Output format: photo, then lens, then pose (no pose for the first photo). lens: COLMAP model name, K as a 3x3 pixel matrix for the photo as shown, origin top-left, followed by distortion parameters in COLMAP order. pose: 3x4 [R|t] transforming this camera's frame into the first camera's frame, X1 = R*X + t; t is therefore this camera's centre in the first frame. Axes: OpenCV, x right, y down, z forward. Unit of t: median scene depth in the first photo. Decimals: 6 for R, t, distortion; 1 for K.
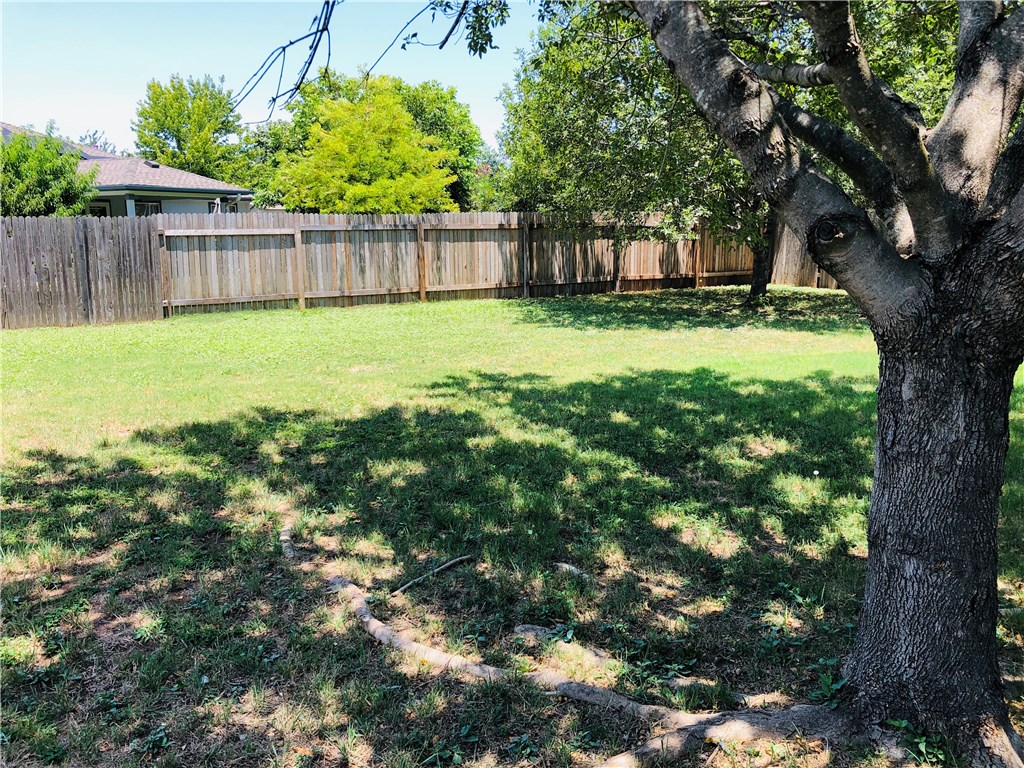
lens RADIAL K [[838.3, 0, 509.7], [0, 838.3, 387.5], [0, 0, 1]] dist [0.039253, -0.037104]
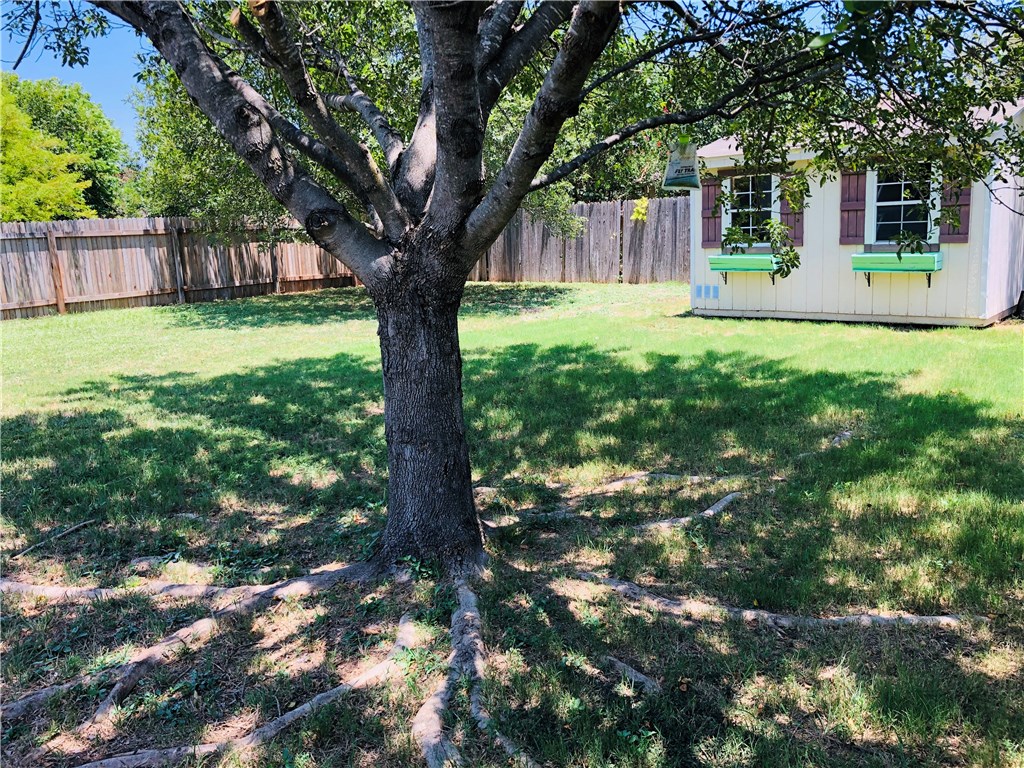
lens RADIAL K [[838.3, 0, 513.2], [0, 838.3, 384.1], [0, 0, 1]] dist [0.039253, -0.037104]
pose [[0.929467, -0.092929, 0.357009, 0.051859], [0.095804, 0.995353, 0.009666, 0.037133], [-0.356249, 0.025218, 0.934051, -0.152998]]
